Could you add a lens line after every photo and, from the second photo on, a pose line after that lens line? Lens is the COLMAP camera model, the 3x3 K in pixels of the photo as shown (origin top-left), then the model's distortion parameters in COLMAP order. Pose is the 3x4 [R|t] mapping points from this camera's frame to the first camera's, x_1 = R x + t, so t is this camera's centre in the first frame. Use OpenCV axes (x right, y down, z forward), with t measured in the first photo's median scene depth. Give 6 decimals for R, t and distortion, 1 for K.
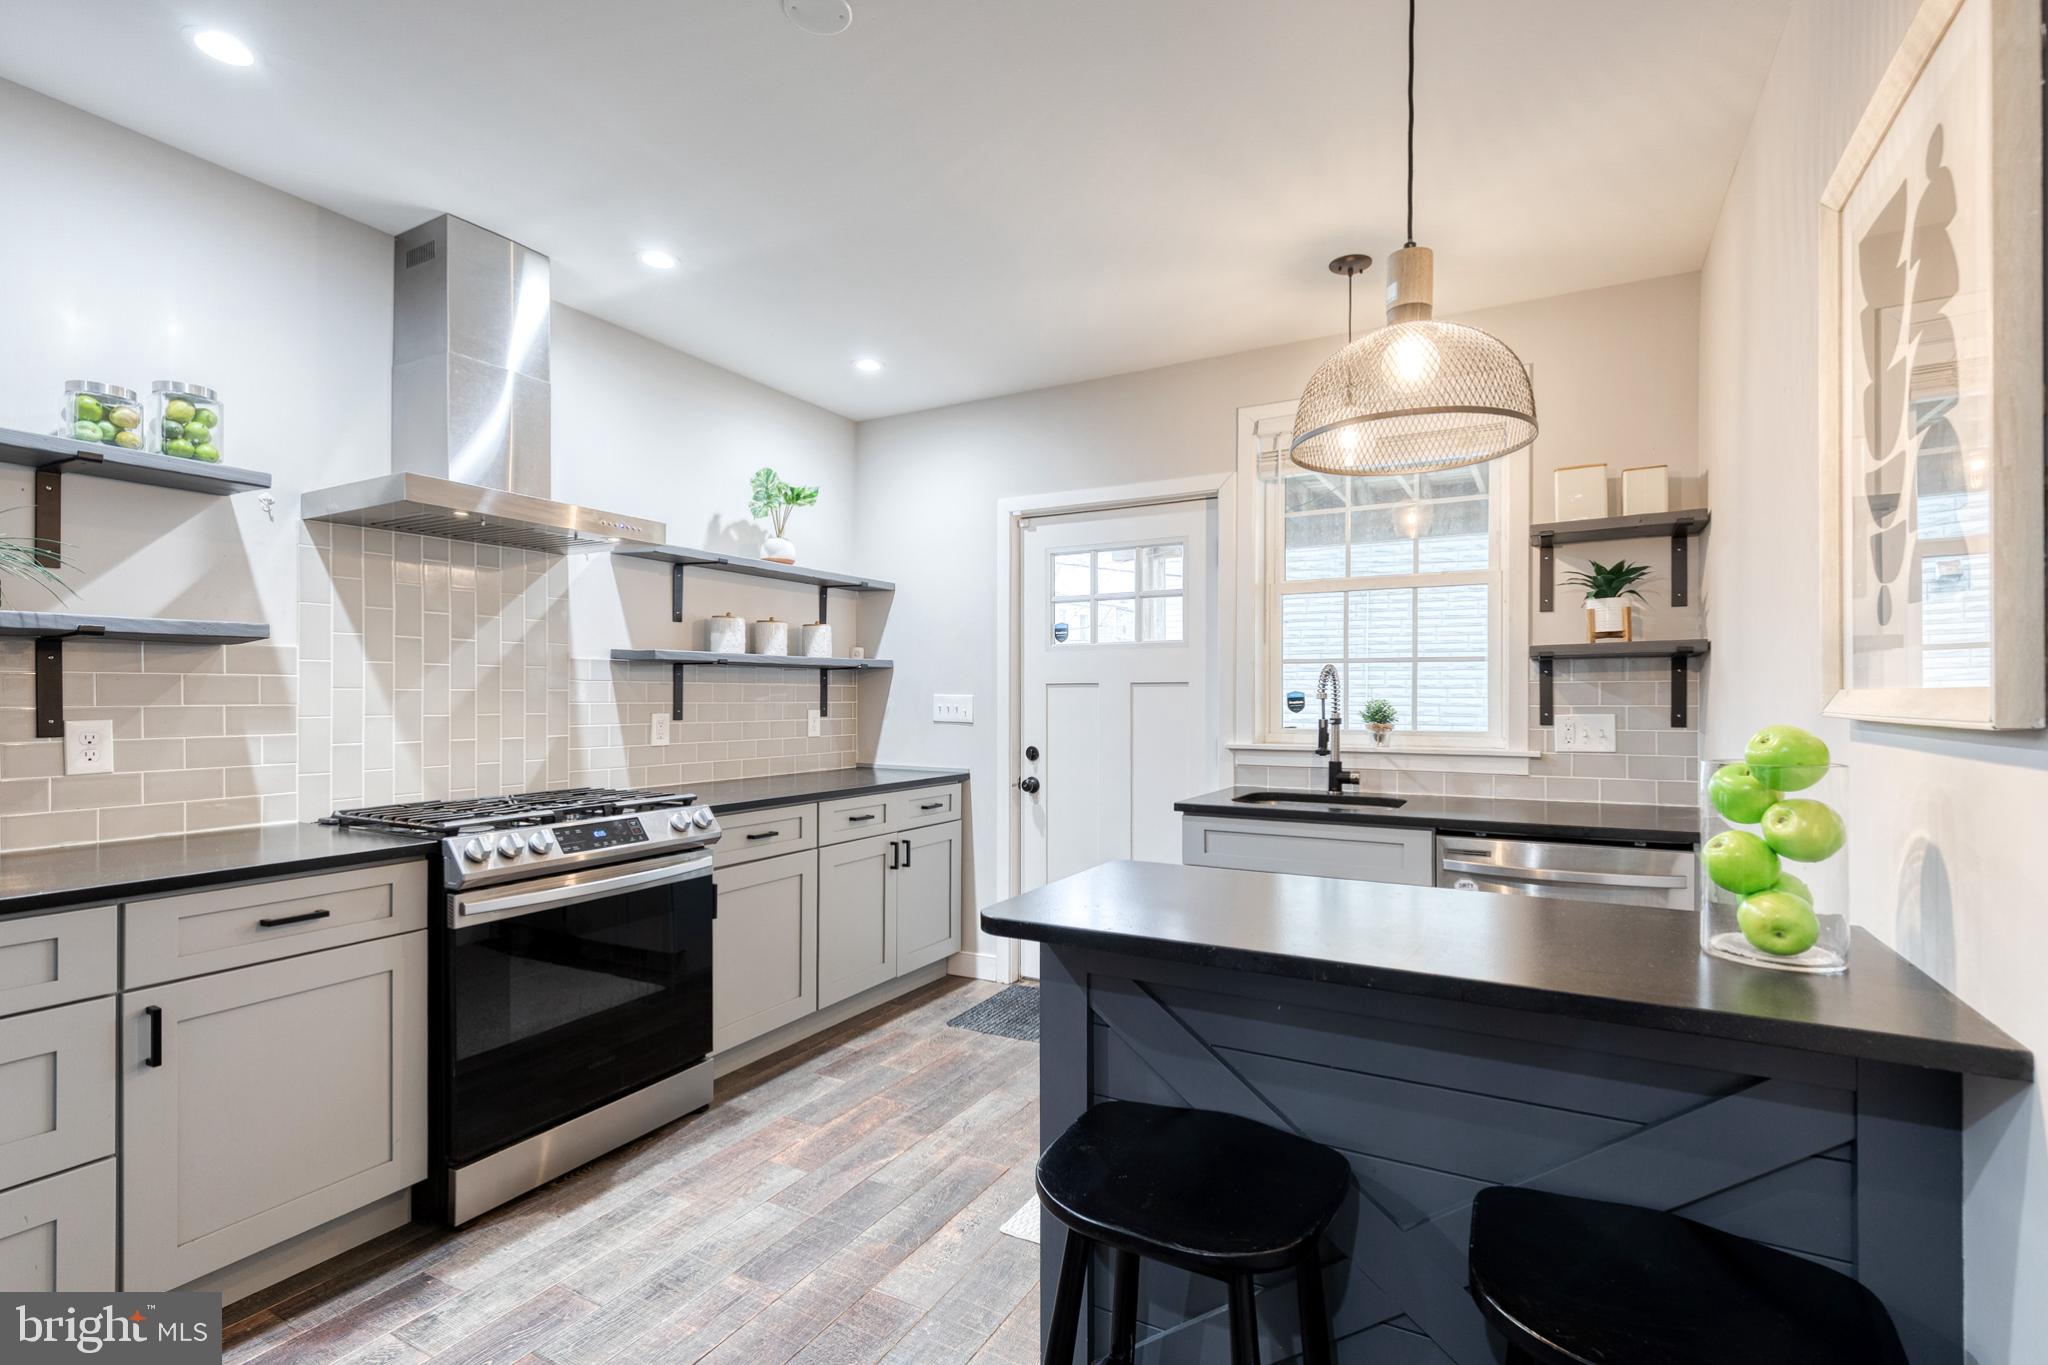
lens RADIAL K [[928.1, 0, 1050.4], [0, 928.1, 701.8], [0, 0, 1]] dist [0.000341, 0.000234]
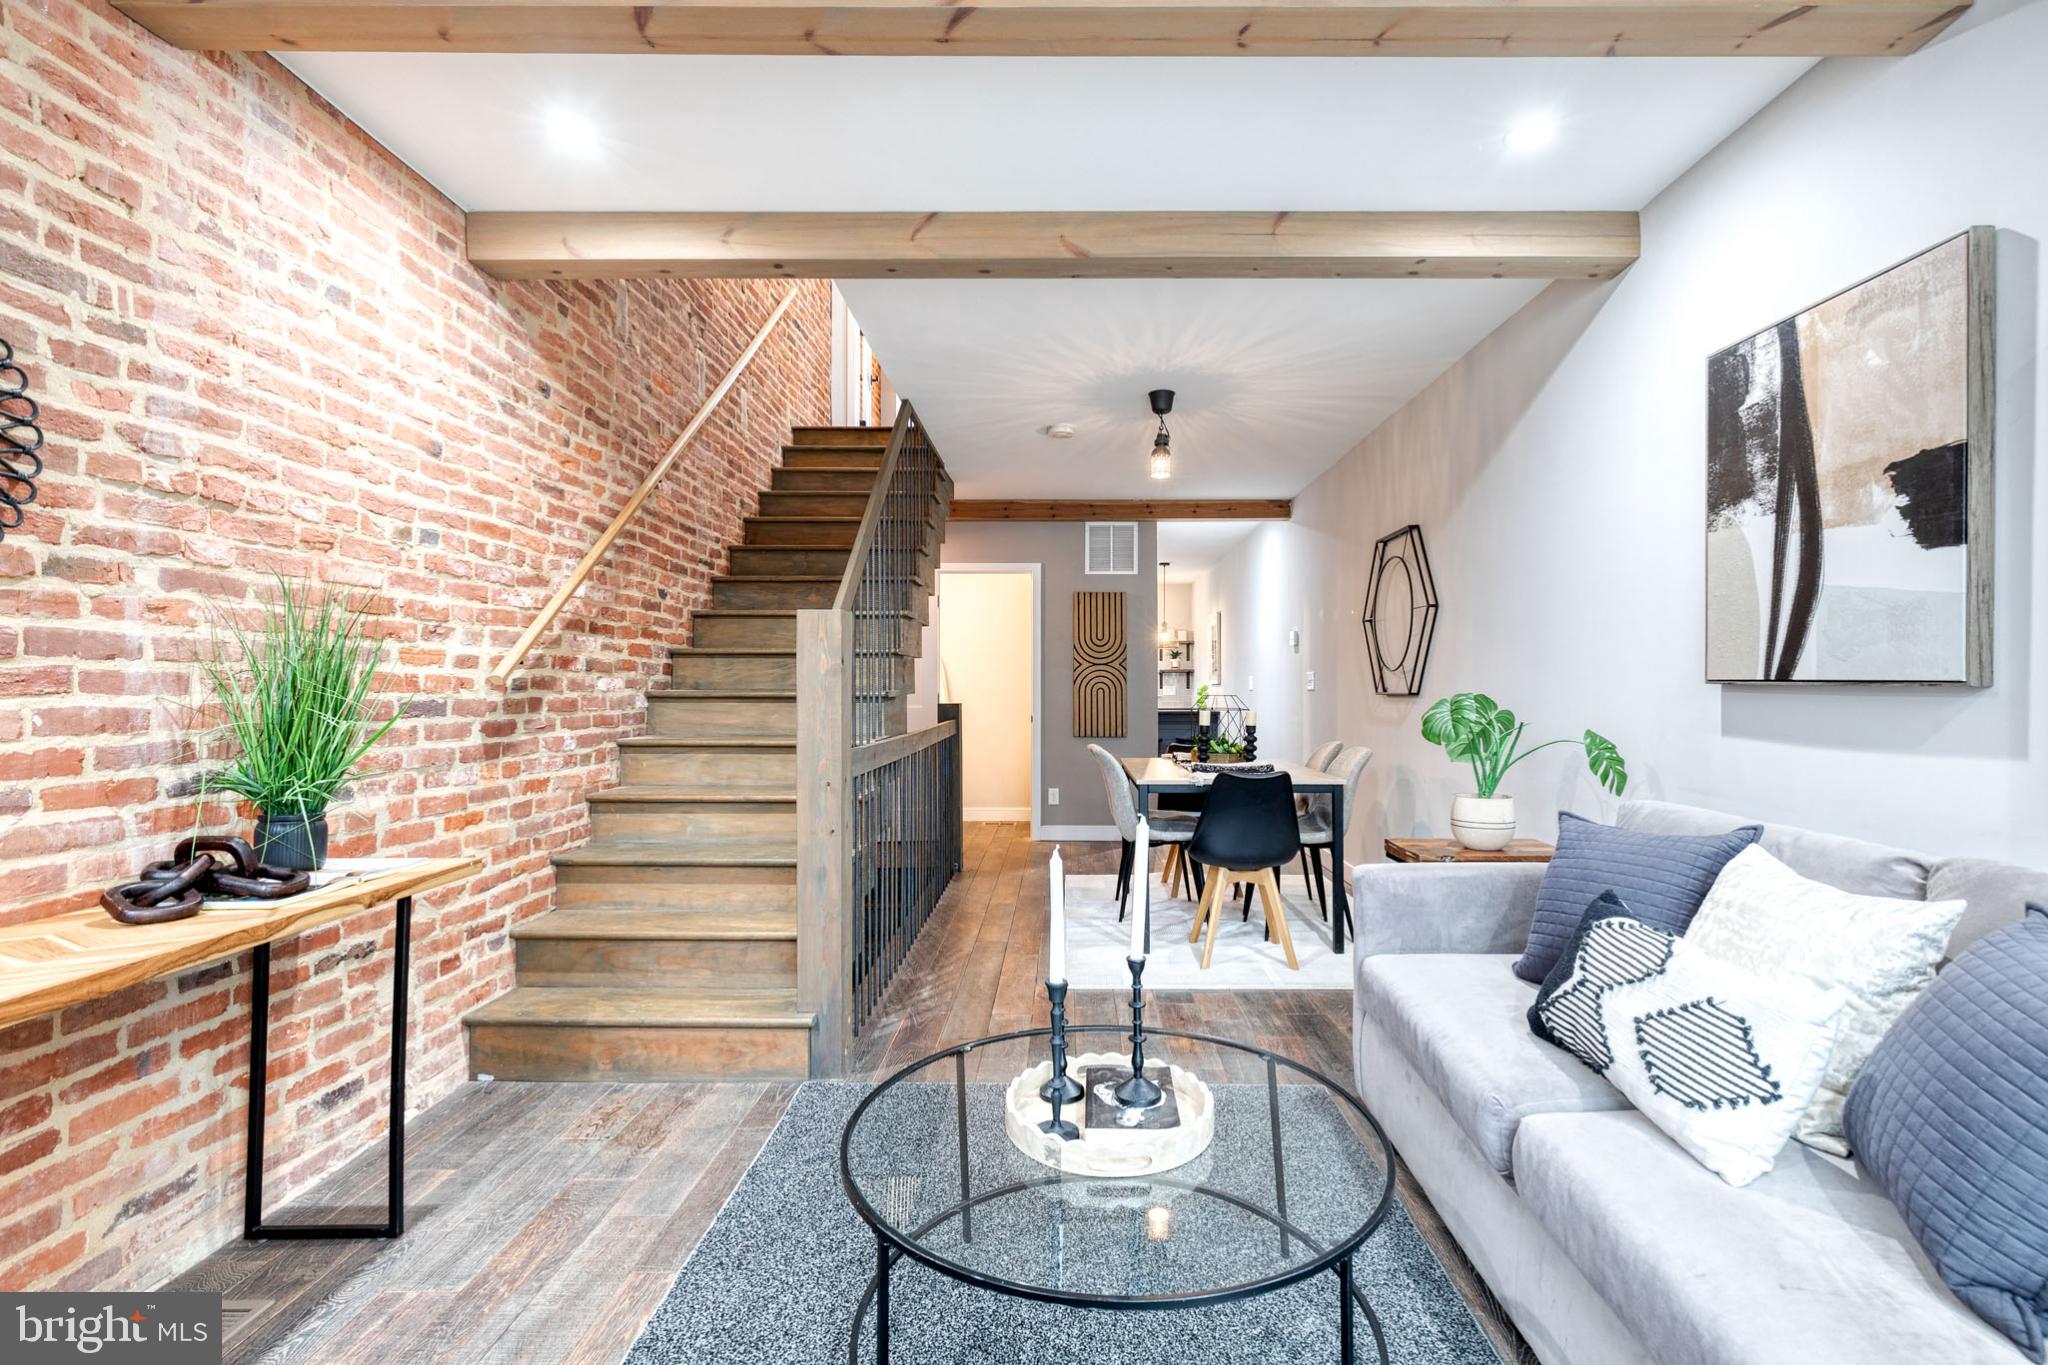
lens RADIAL K [[938.6, 0, 1062.5], [0, 938.6, 680.3], [0, 0, 1]] dist [0.008650, 0.000765]
pose [[0.880861, 0.001611, 0.473372, -1.848291], [0.003692, 0.999940, -0.010272, 0.029283], [-0.473360, 0.010796, 0.880803, -2.495968]]
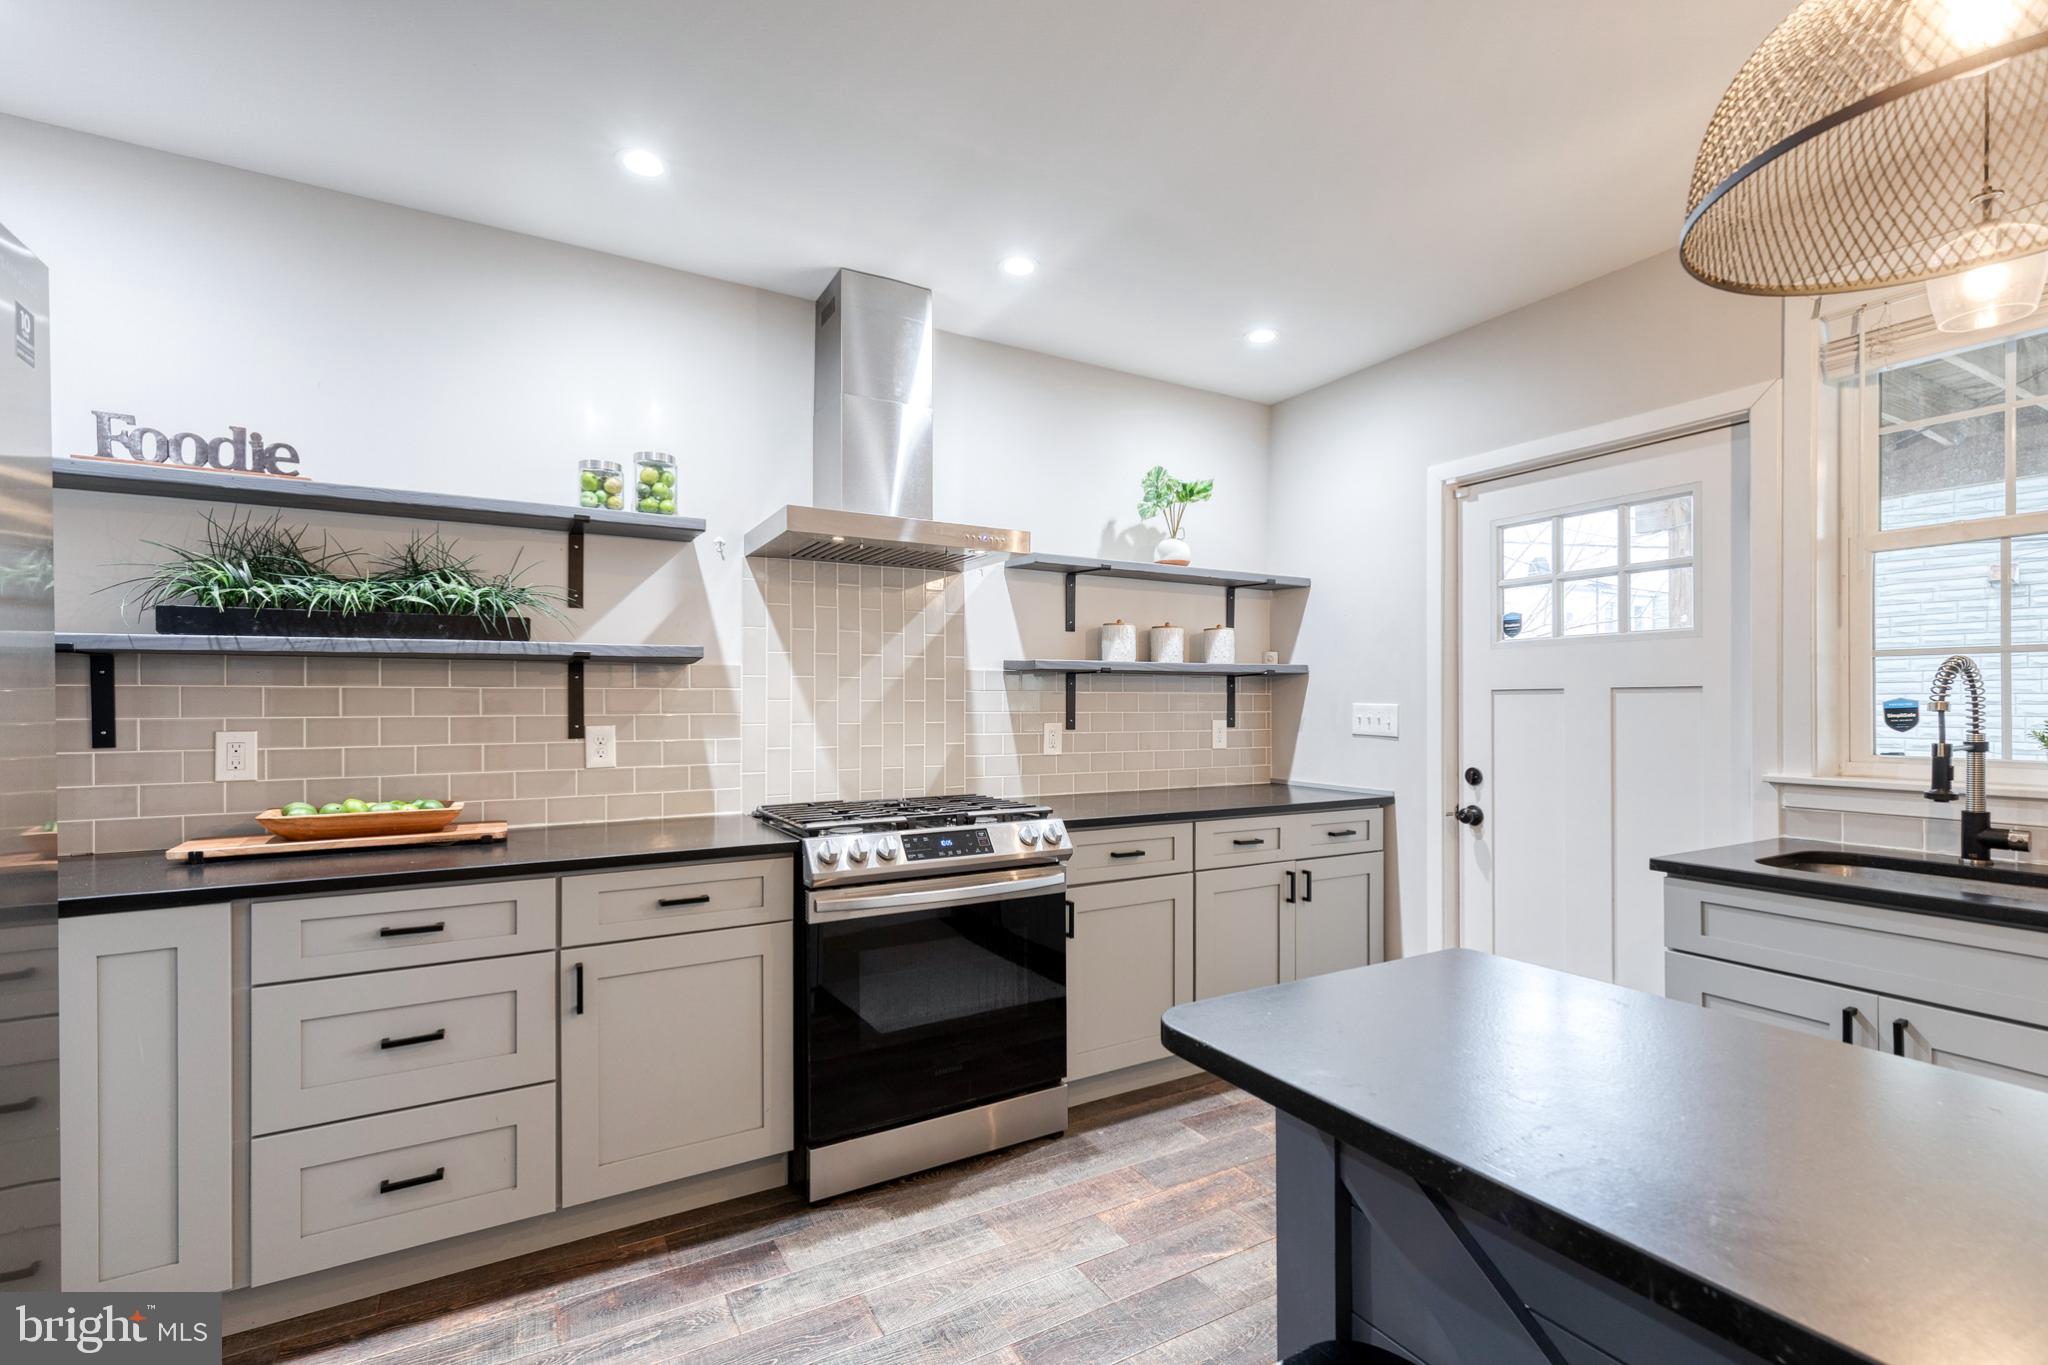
lens RADIAL K [[921.1, 0, 1043.1], [0, 921.1, 702.4], [0, 0, 1]] dist [0.003853, -0.000535]
pose [[0.856156, -0.001586, -0.516716, 0.099355], [-0.001993, 0.999978, -0.006372, -0.003775], [0.516714, 0.006485, 0.856133, 0.158872]]
